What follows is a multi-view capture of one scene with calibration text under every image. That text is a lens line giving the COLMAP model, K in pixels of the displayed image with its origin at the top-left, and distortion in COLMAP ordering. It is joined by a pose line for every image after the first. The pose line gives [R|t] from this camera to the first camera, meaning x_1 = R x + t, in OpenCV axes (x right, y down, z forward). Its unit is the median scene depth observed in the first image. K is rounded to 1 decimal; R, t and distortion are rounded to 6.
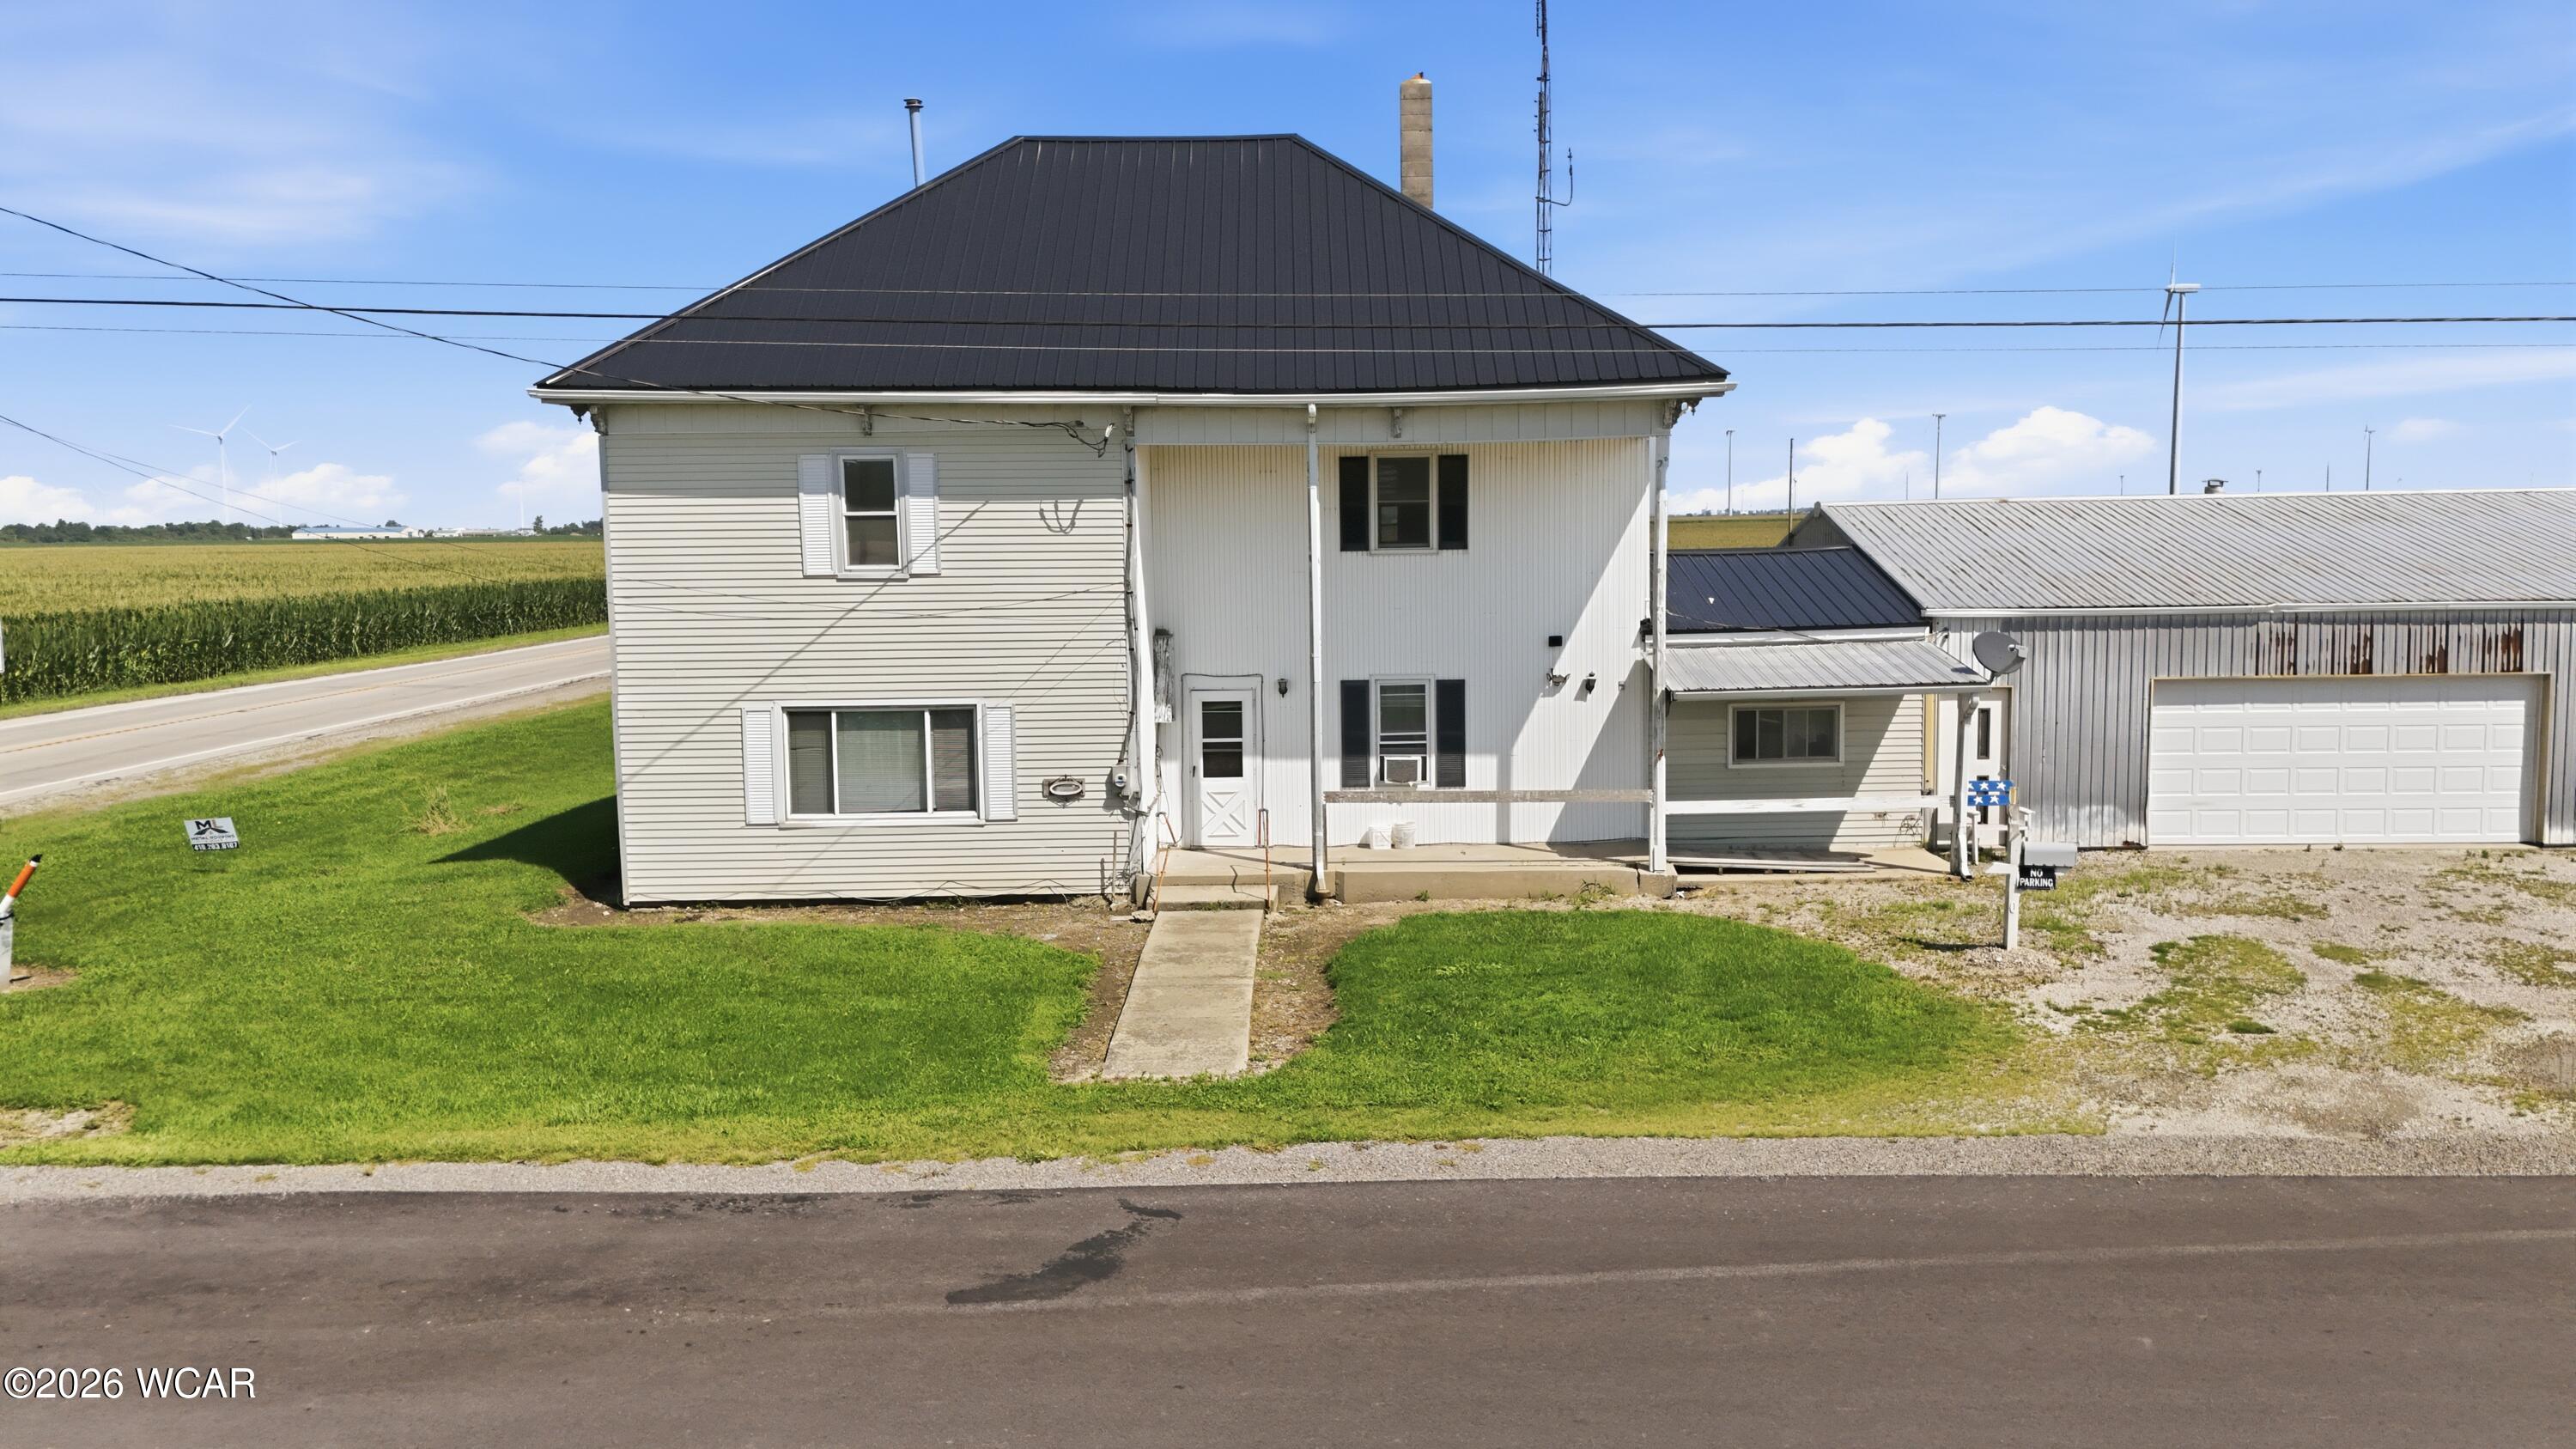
lens RADIAL K [[1900.0, 0, 1288.0], [0, 1900.0, 724.5], [0, 0, 1]] dist [0.100771, -0.106857]
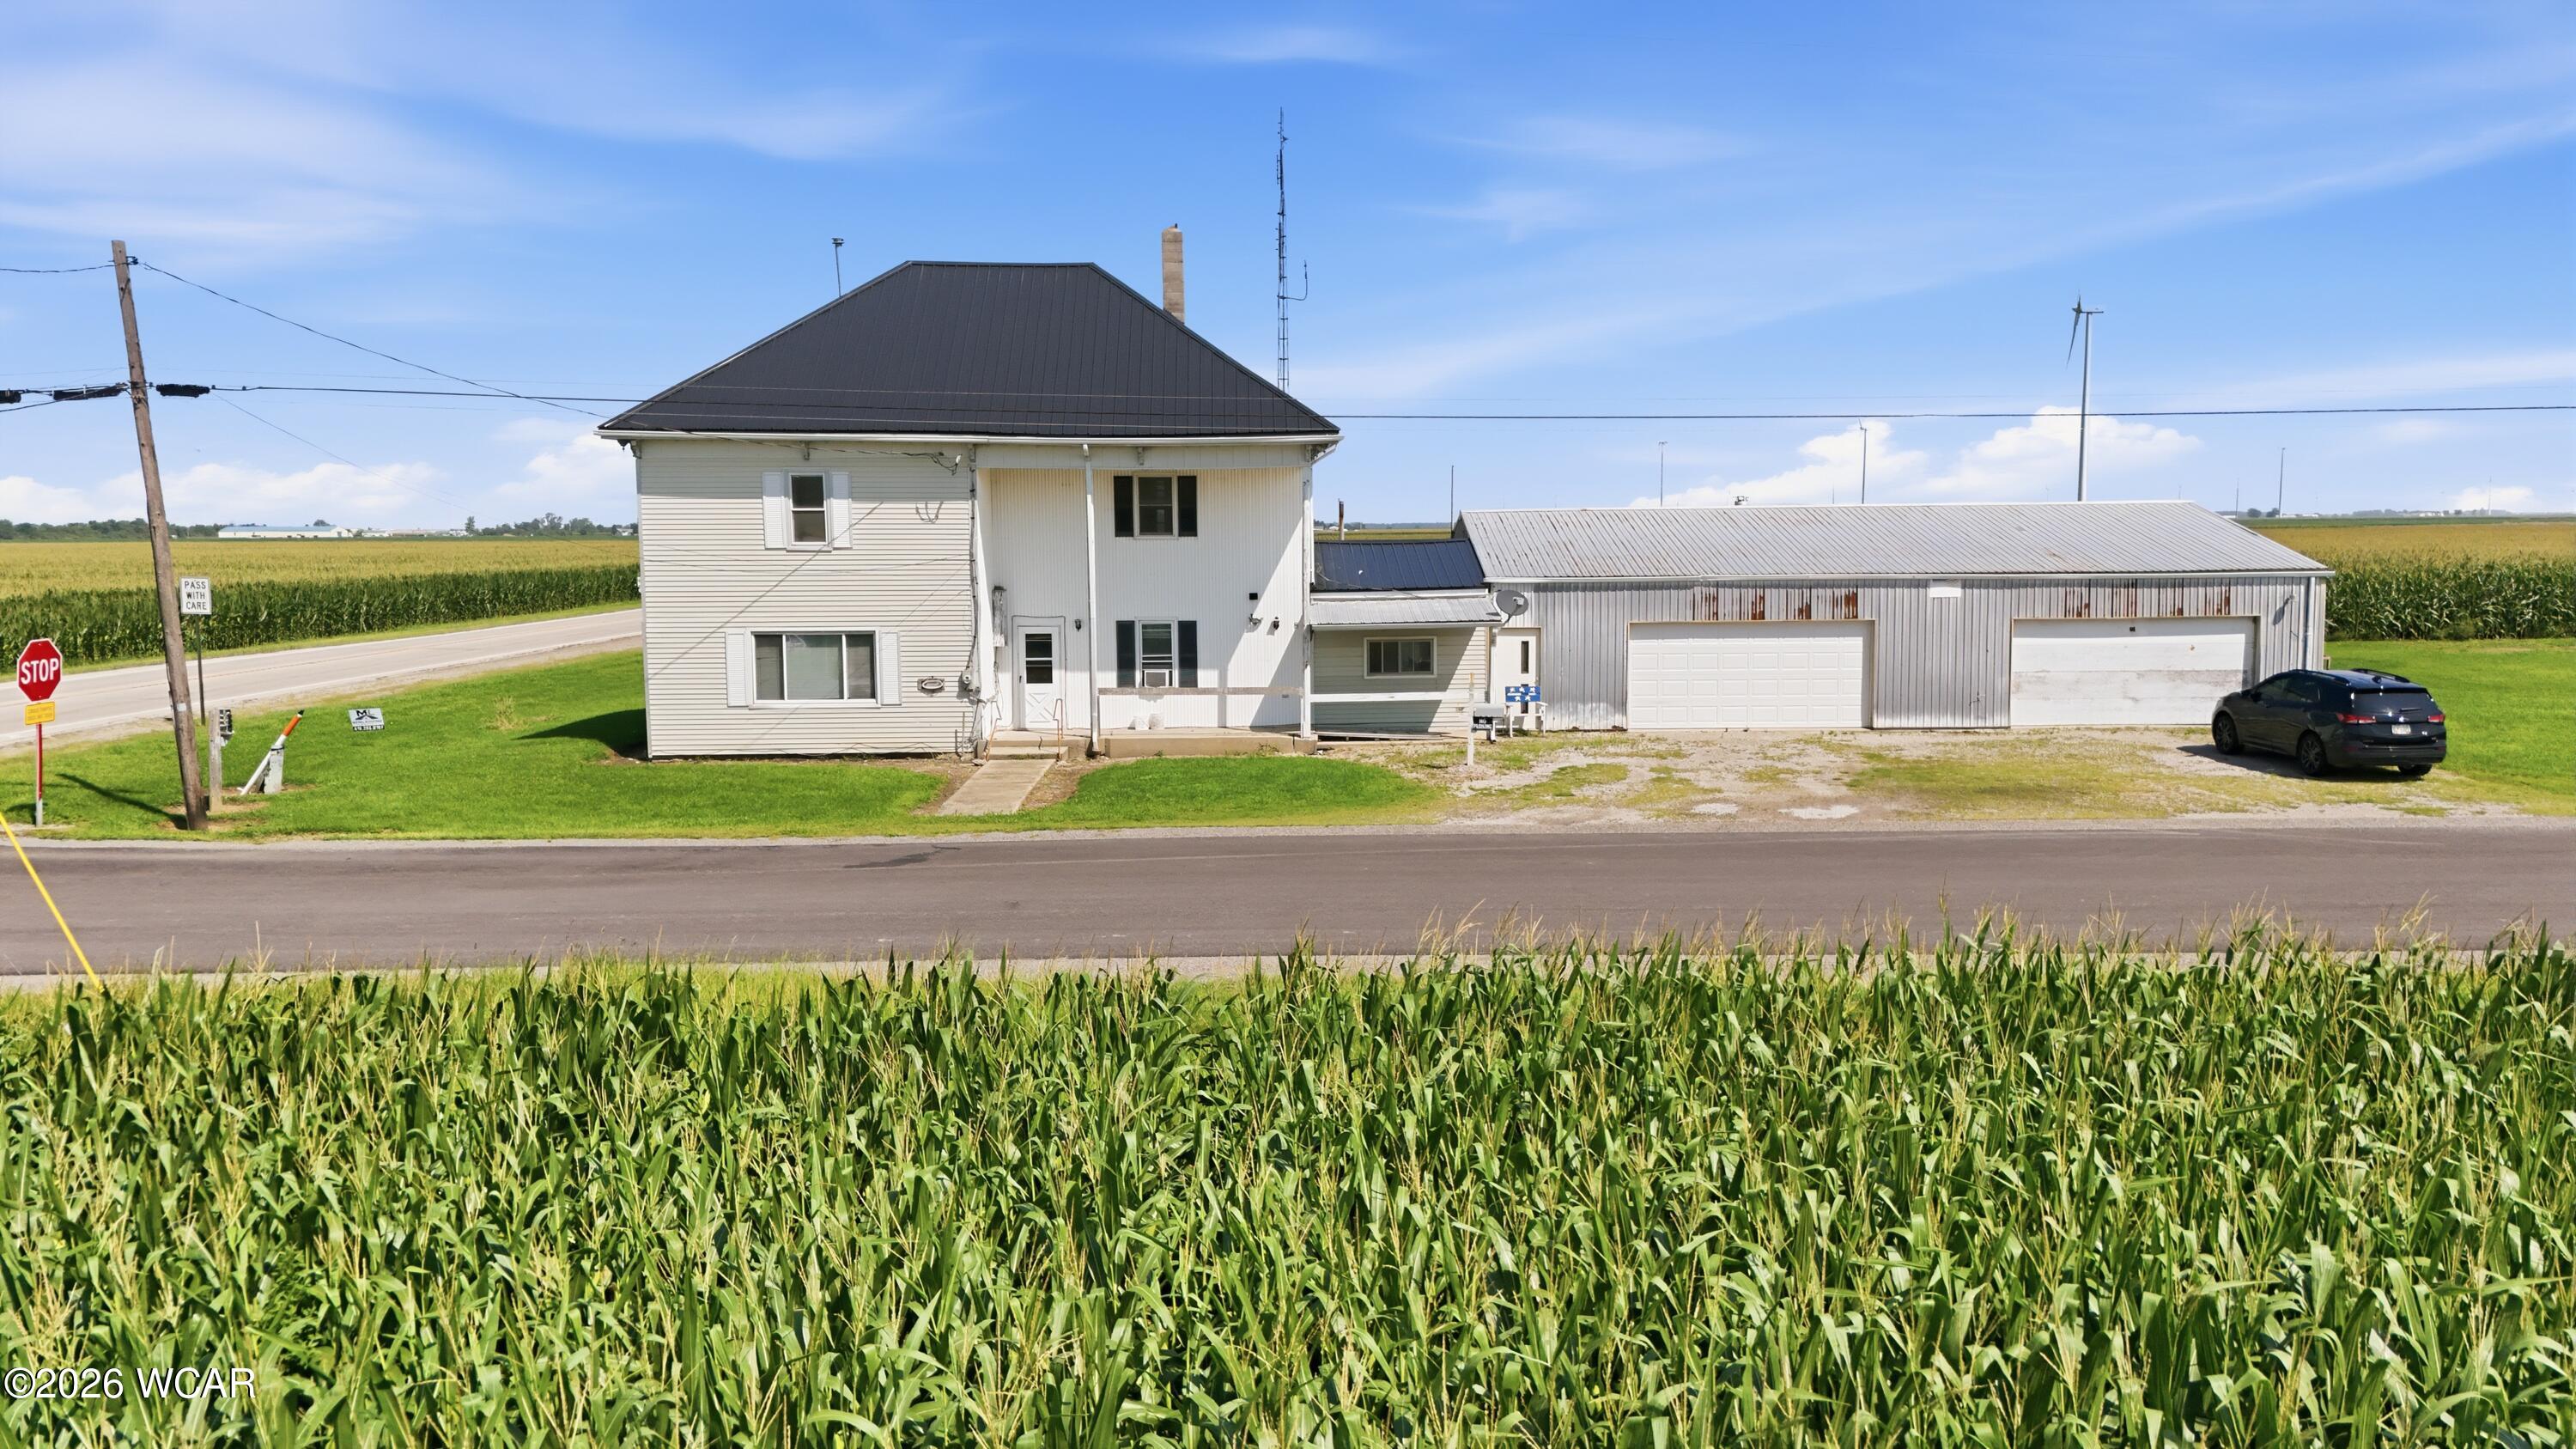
lens RADIAL K [[1900.0, 0, 1288.0], [0, 1900.0, 724.5], [0, 0, 1]] dist [0.100771, -0.106857]
pose [[0.999507, 0.003805, 0.031151, 0.121094], [-0.003705, 0.999988, -0.003272, 0.066517], [-0.031163, 0.003155, 0.999509, -0.555032]]
